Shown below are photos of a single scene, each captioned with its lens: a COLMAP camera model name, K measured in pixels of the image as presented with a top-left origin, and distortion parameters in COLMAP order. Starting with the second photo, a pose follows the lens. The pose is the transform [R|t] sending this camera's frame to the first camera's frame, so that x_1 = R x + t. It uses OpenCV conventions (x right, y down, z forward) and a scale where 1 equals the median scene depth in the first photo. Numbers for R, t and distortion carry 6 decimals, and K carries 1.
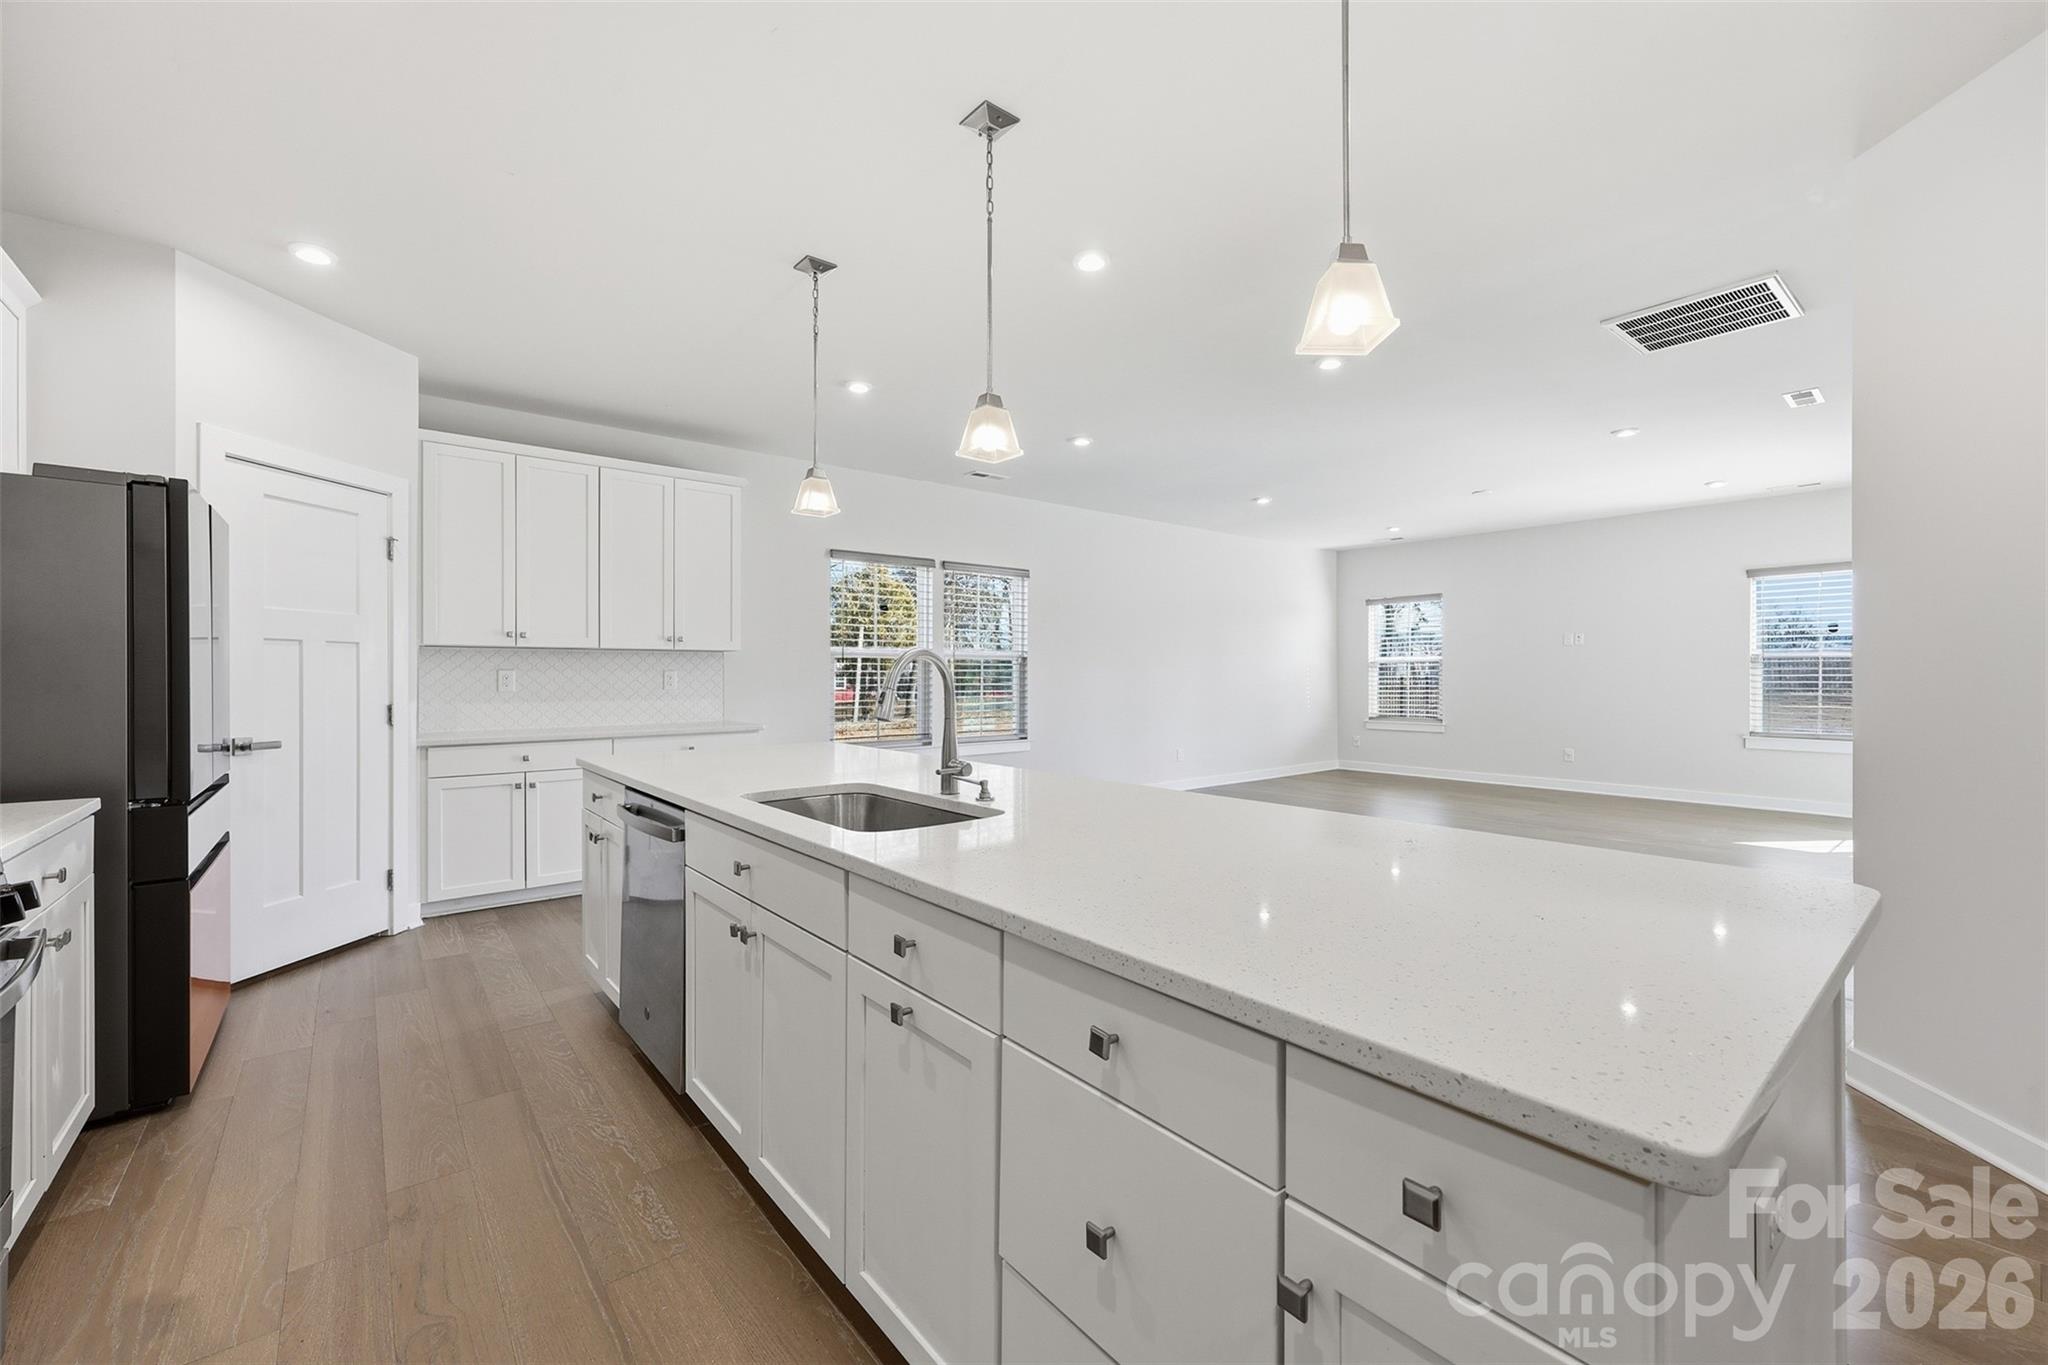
lens RADIAL K [[827.4, 0, 1026.0], [0, 827.4, 673.8], [0, 0, 1]] dist [-0.000545, 0.000325]
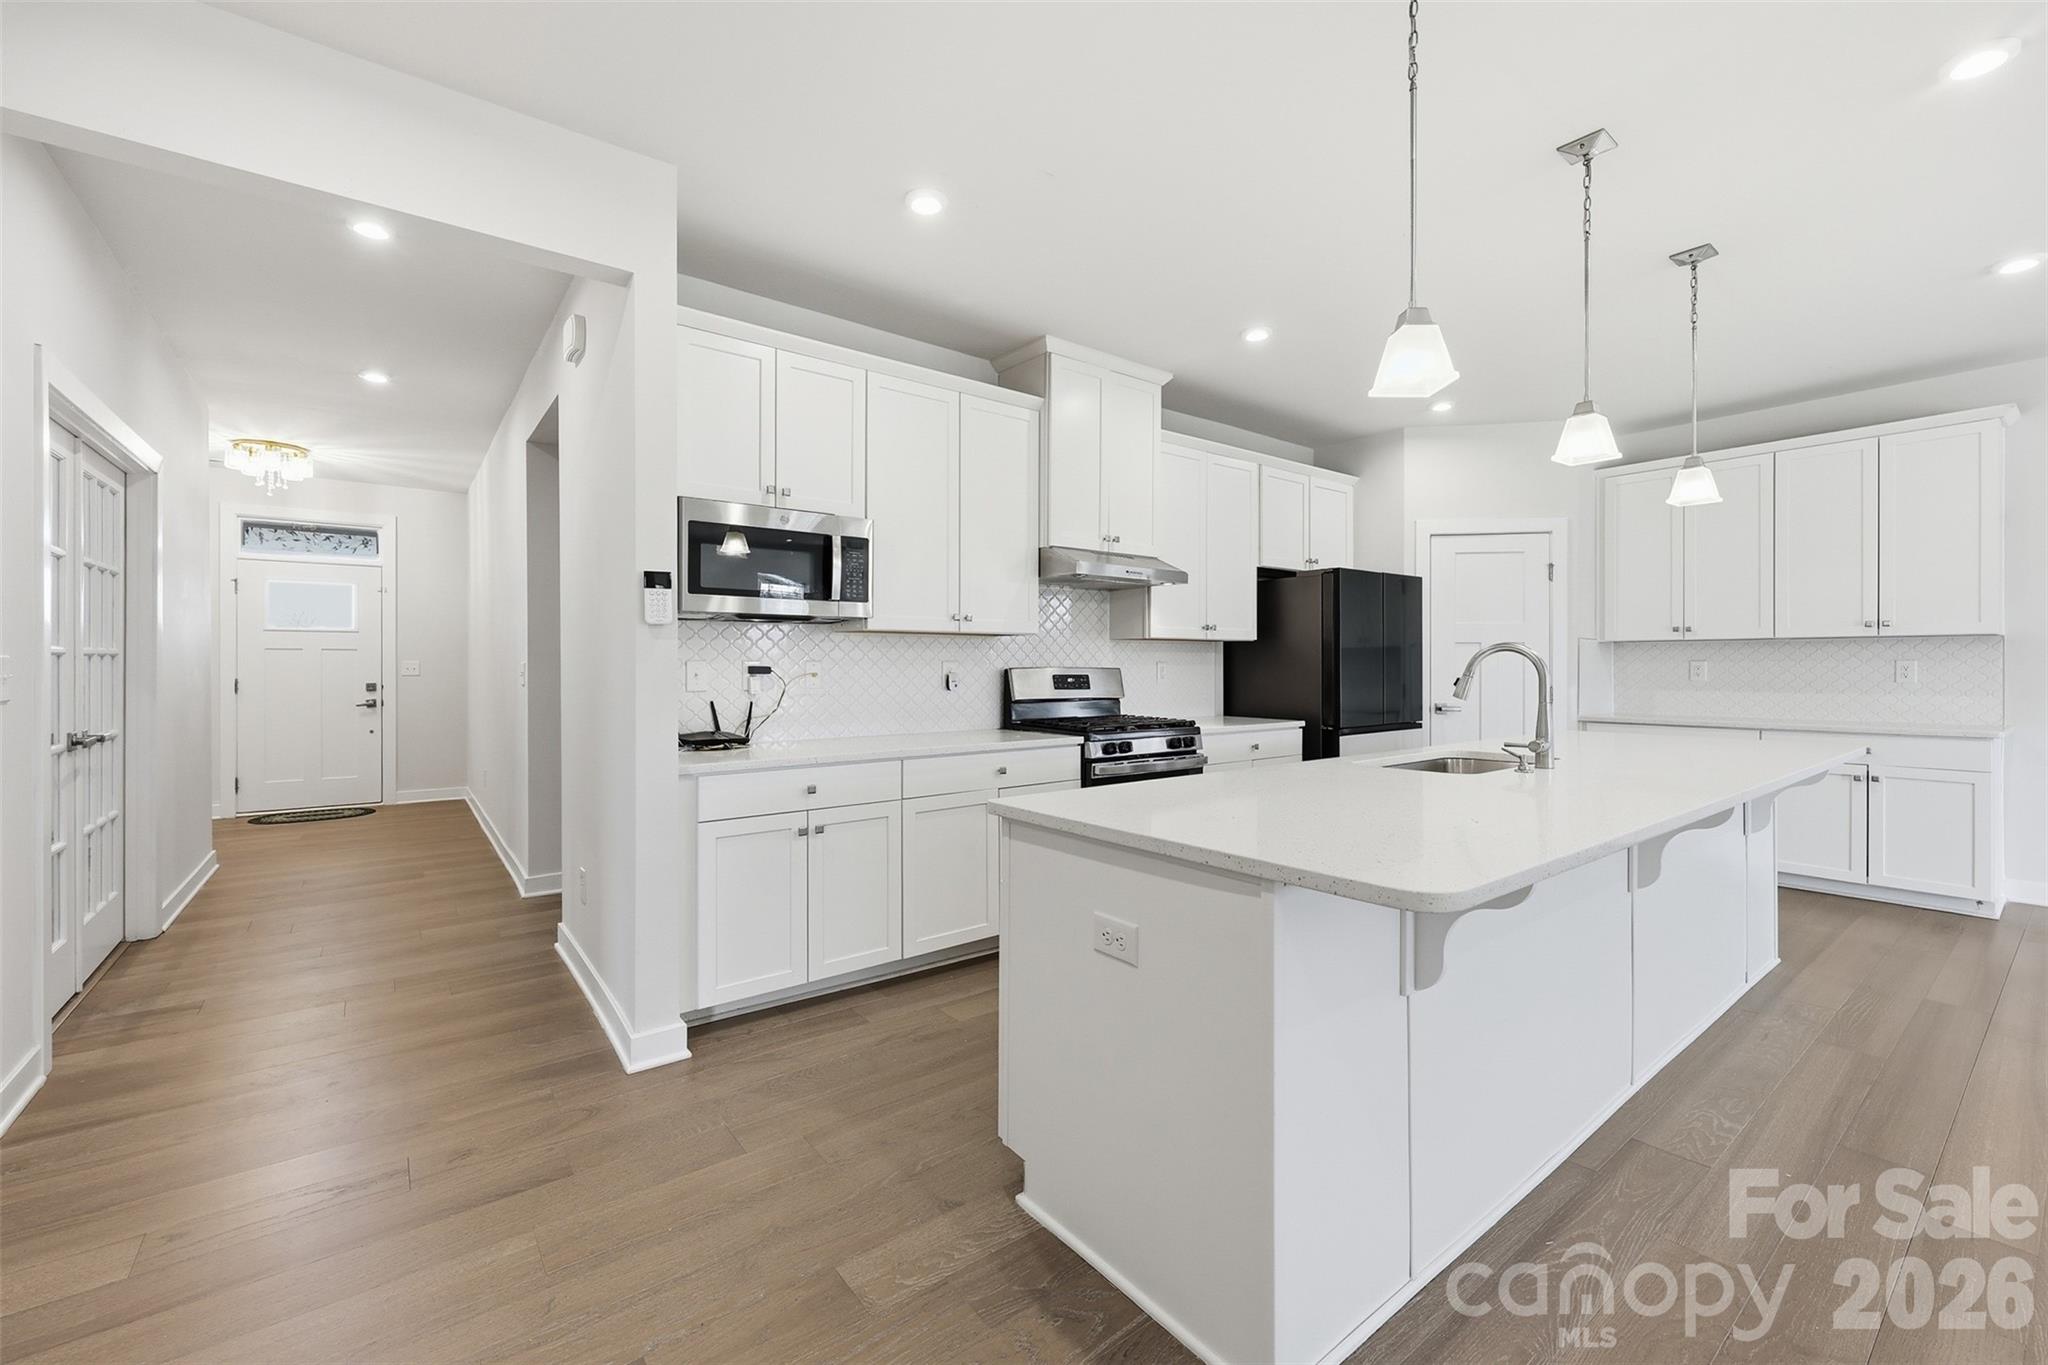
lens RADIAL K [[842.6, 0, 1024.2], [0, 842.6, 667.6], [0, 0, 1]] dist [0.000647, 0.000319]
pose [[-0.029654, 0.001412, -0.999559, 0.741065], [0.000220, 0.999999, 0.001406, 0.003458], [0.999560, -0.000178, -0.029655, 0.209842]]
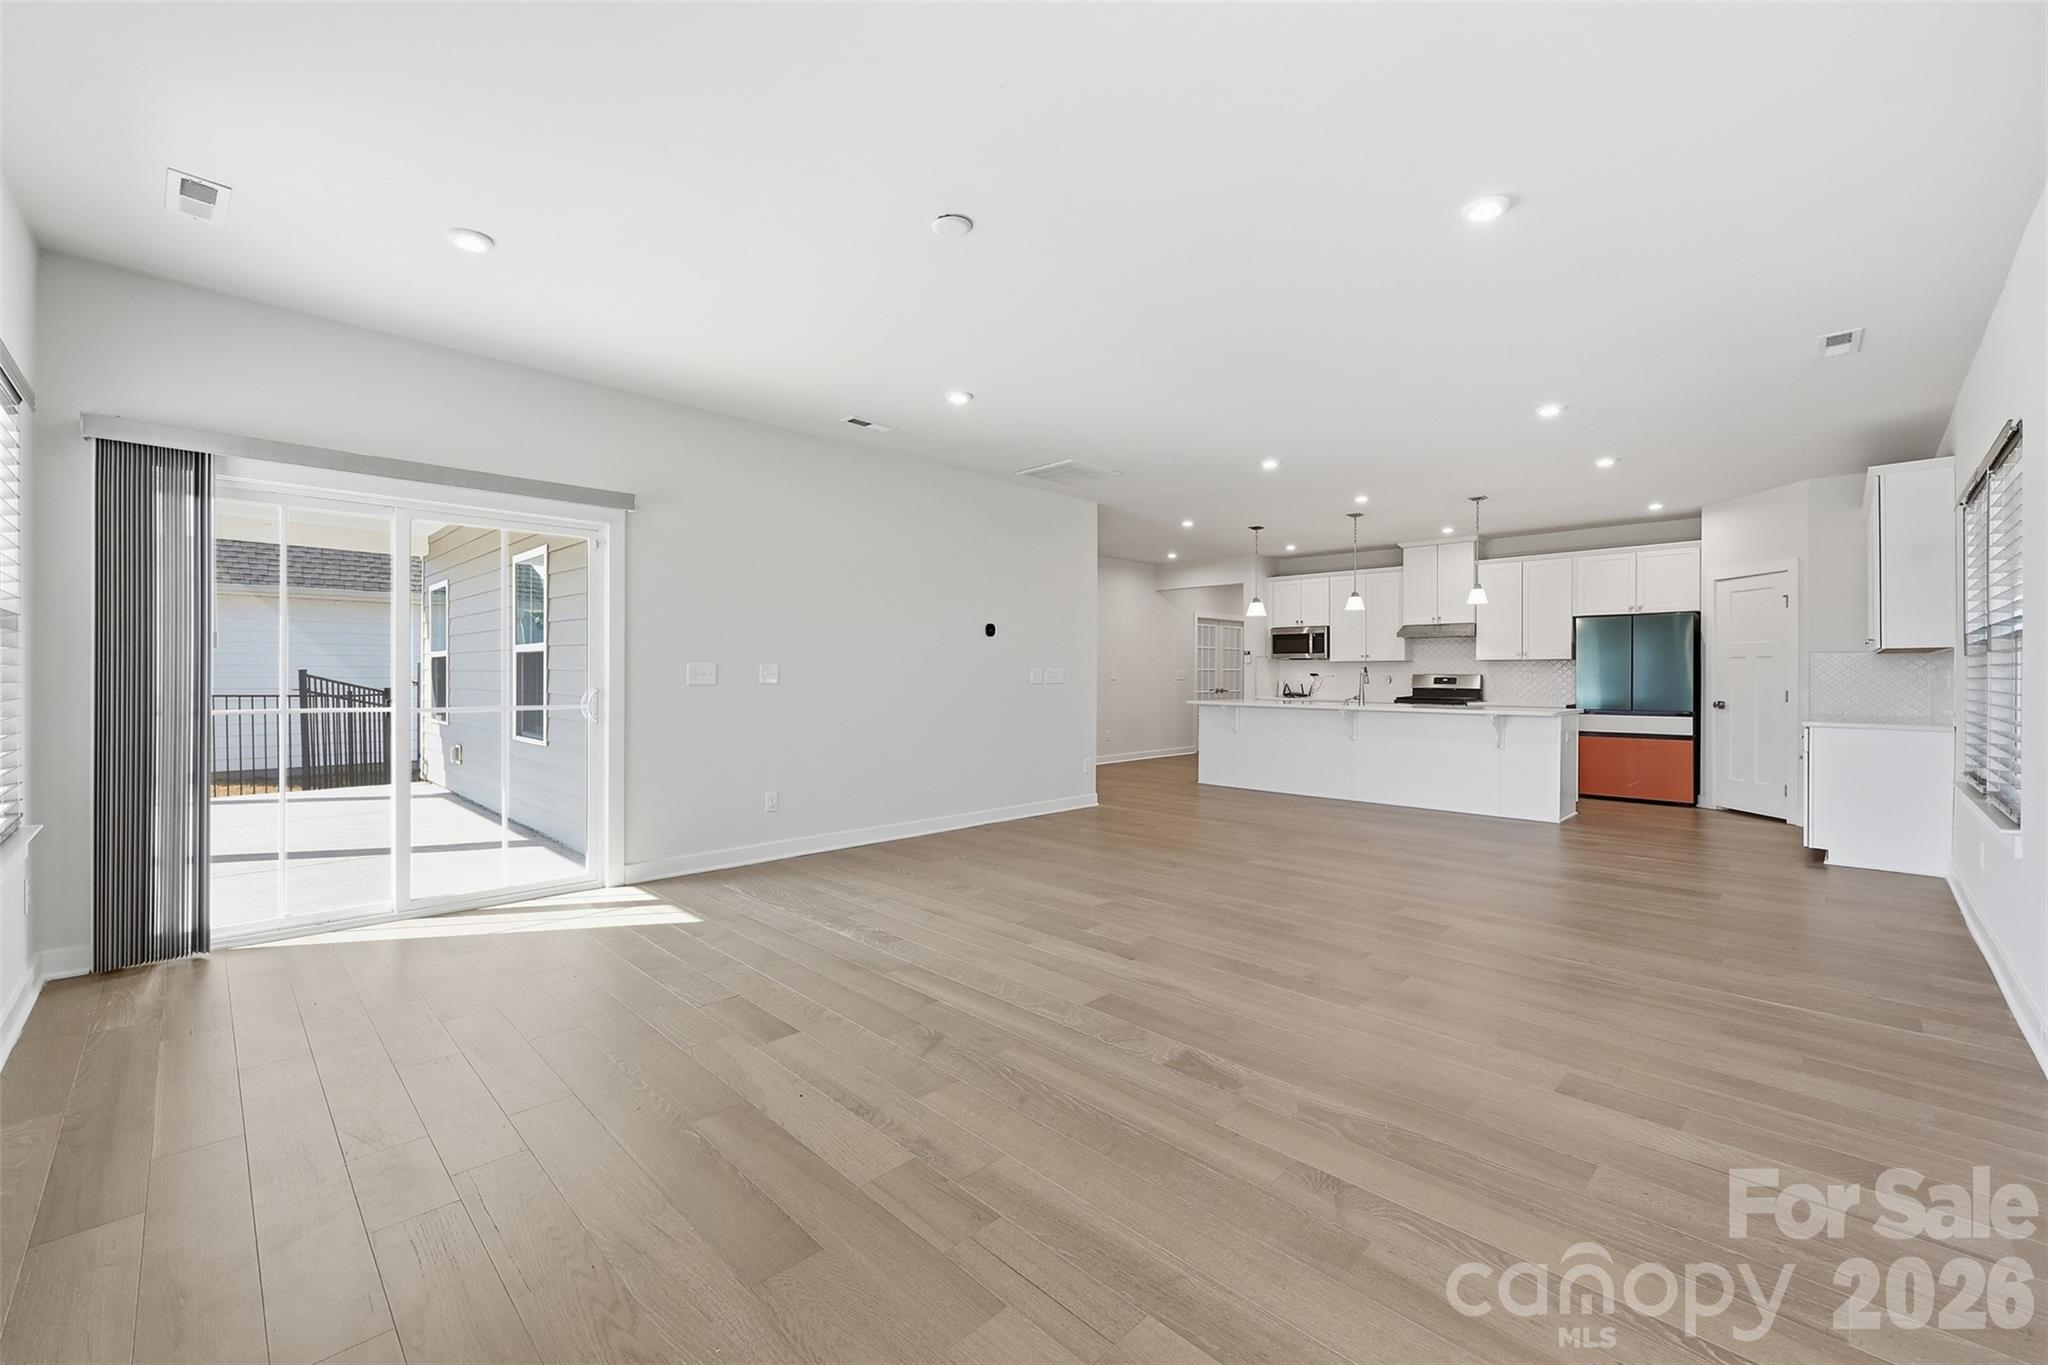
lens RADIAL K [[827.4, 0, 1026.0], [0, 827.4, 673.8], [0, 0, 1]] dist [-0.000545, 0.000325]
pose [[-0.994165, -0.006771, -0.107653, 1.193090], [-0.006703, 0.999977, -0.000987, 0.015917], [0.107658, -0.000259, -0.994188, 2.995760]]
